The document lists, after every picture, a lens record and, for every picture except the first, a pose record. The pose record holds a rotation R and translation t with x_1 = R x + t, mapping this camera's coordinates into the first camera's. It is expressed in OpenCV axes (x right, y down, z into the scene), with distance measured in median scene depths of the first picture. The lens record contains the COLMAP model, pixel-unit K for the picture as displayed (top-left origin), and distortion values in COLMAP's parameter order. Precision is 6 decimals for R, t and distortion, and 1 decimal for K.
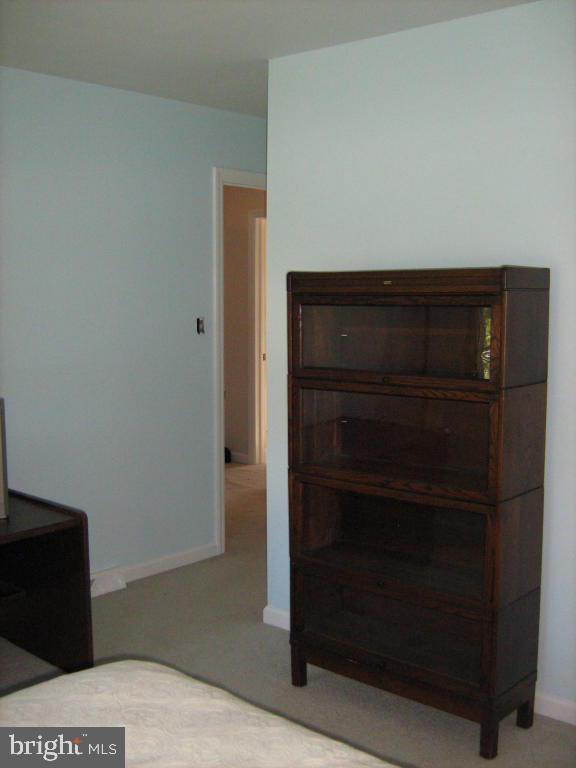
lens RADIAL K [[873.0, 0, 287.8], [0, 873.0, 382.1], [0, 0, 1]] dist [-0.109306, 0.000000]
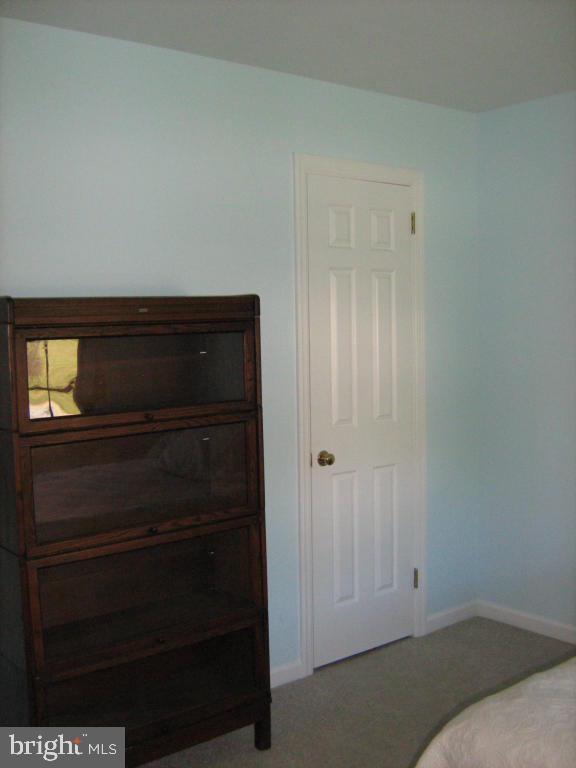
lens RADIAL K [[873.0, 0, 288.0], [0, 873.0, 386.2], [0, 0, 1]] dist [-0.109306, 0.000000]
pose [[0.169390, -0.077357, 0.982509, -0.775534], [0.124774, 0.990576, 0.056481, -0.069419], [-0.977619, 0.113024, 0.177446, 0.712931]]
